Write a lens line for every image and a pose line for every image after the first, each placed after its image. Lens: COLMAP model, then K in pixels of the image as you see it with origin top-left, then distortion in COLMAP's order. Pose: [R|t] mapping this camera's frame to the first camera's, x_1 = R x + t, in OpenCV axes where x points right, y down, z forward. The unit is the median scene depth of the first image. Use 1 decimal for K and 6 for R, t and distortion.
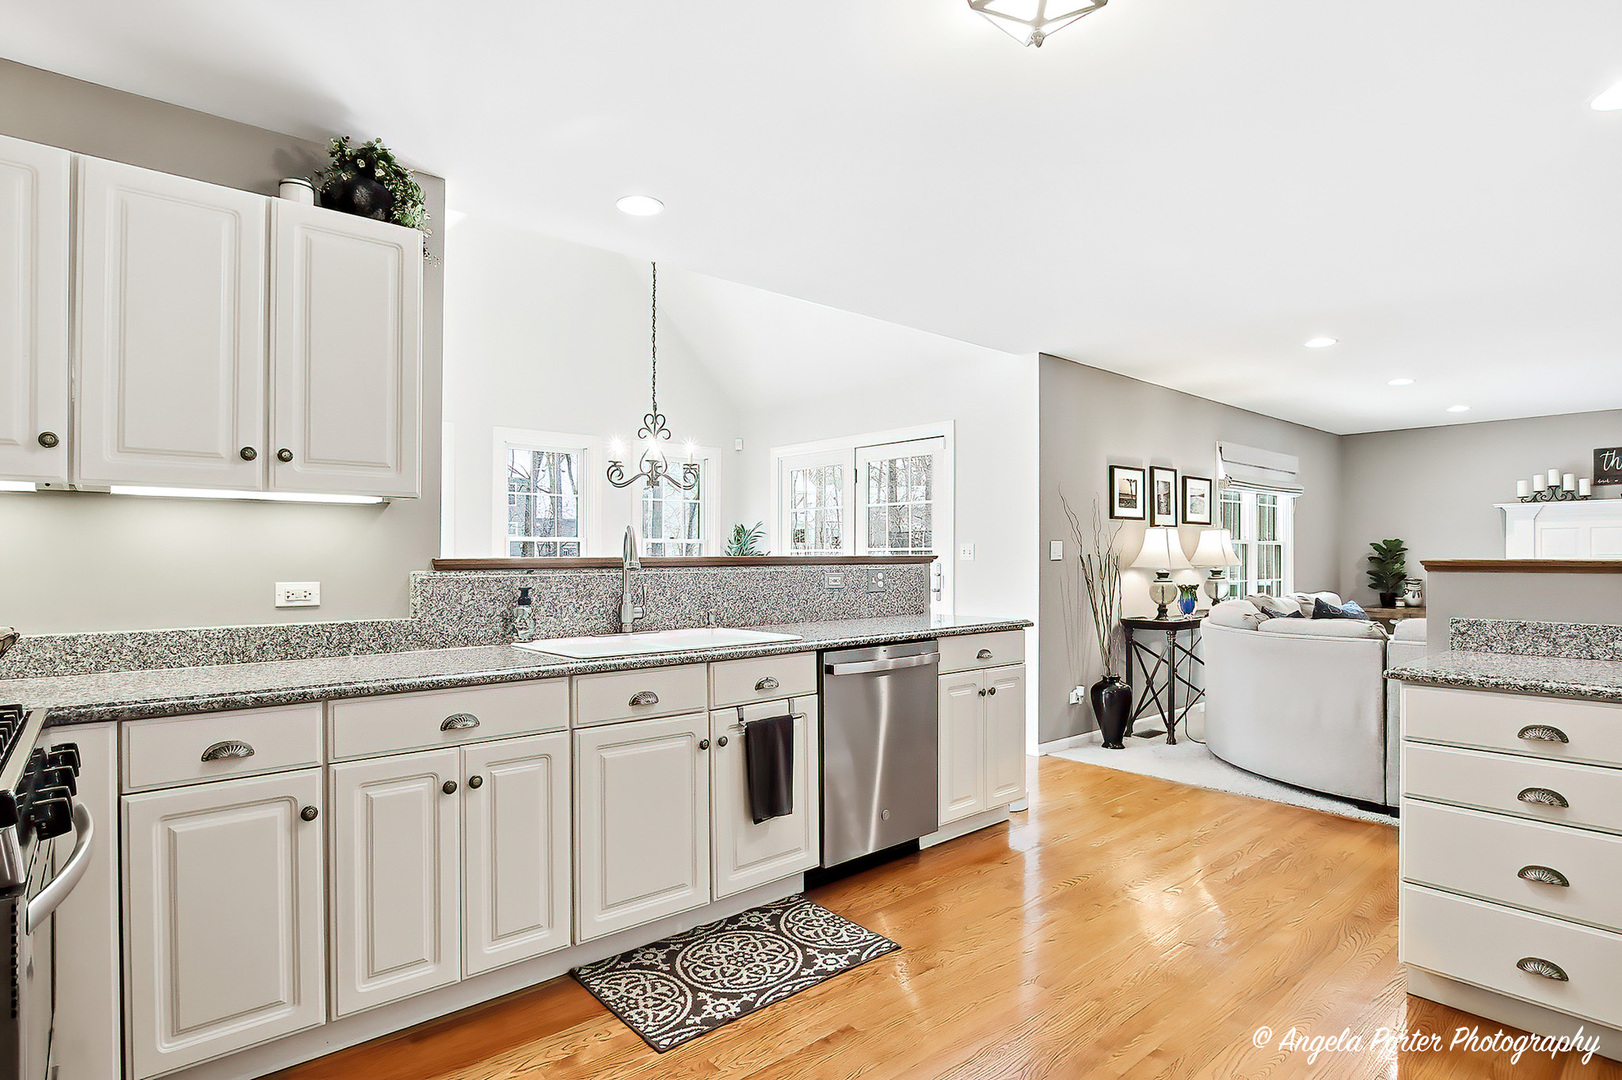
lens RADIAL K [[842.6, 0, 815.8], [0, 842.6, 549.7], [0, 0, 1]] dist [-0.020381, 0.000544]
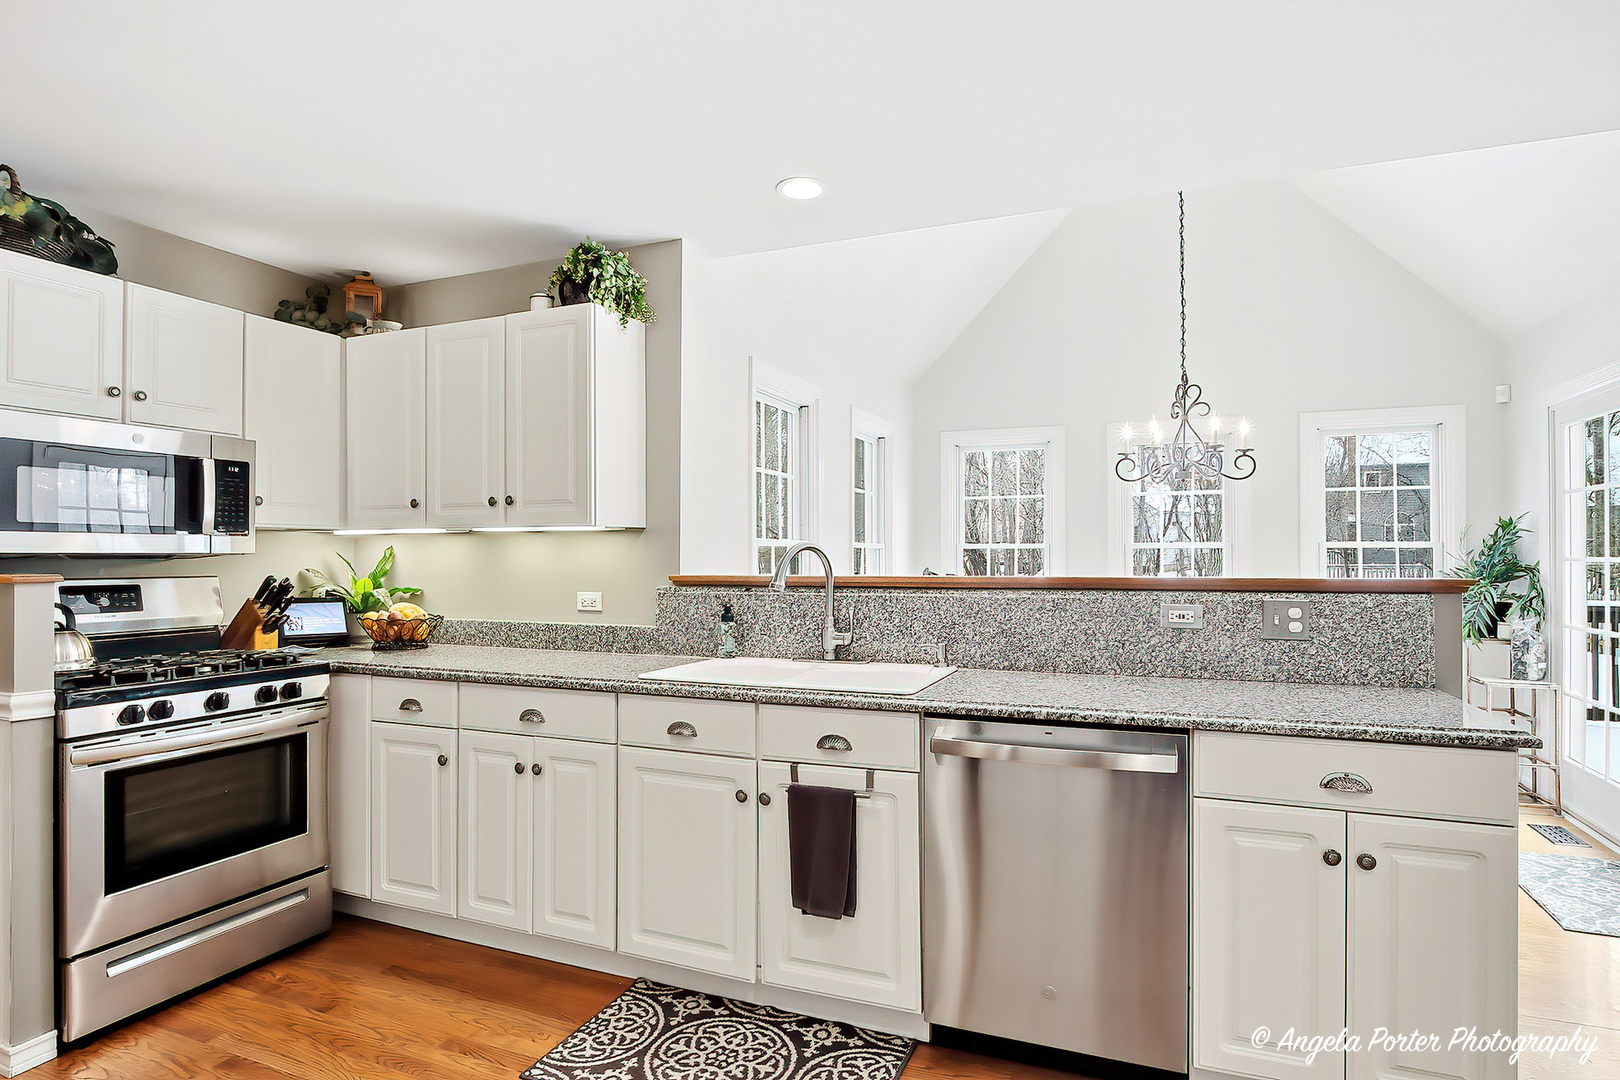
lens RADIAL K [[859.7, 0, 814.0], [0, 859.7, 546.8], [0, 0, 1]] dist [-0.022019, 0.000393]
pose [[0.449048, -0.009092, -0.893461, 0.523367], [0.006676, 0.999954, -0.006820, -0.014843], [0.893483, -0.002903, 0.449088, 0.503476]]
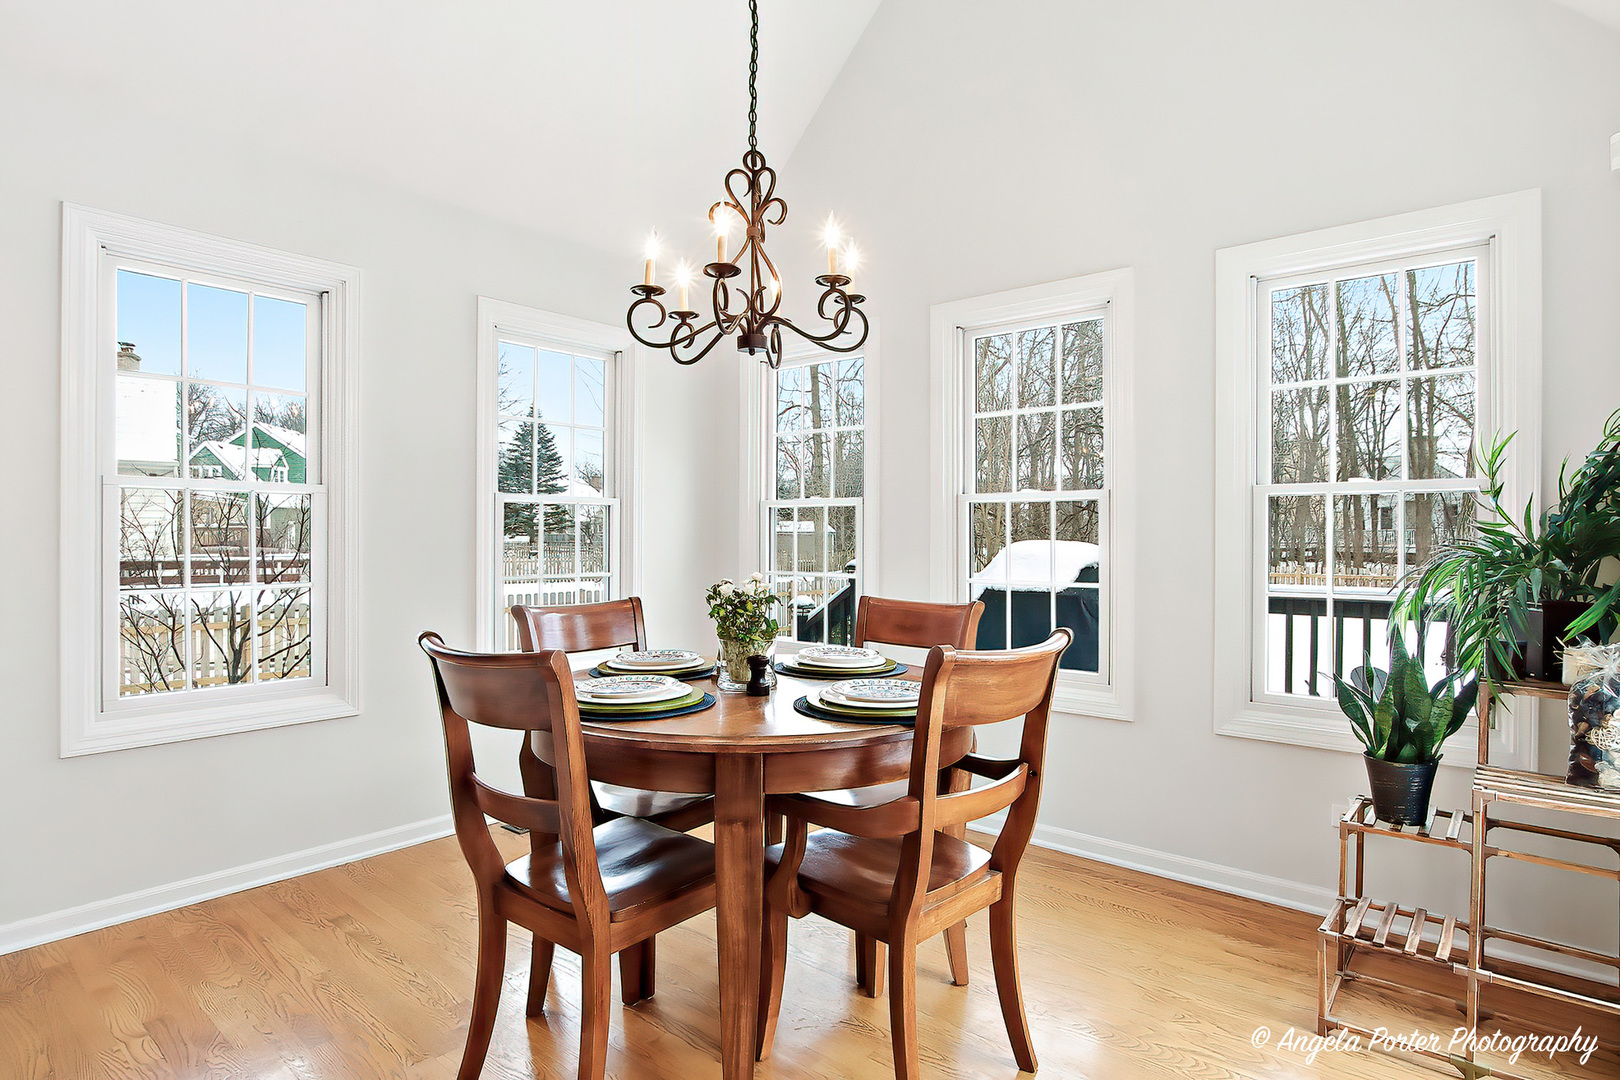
lens RADIAL K [[874.1, 0, 810.0], [0, 874.1, 540.0], [0, 0, 1]] dist [-0.000807, -0.000544]
pose [[0.173514, 0.001642, -0.984830, 0.332717], [0.002019, 0.999996, 0.002023, 0.021632], [0.984829, -0.002339, 0.173510, 1.400772]]
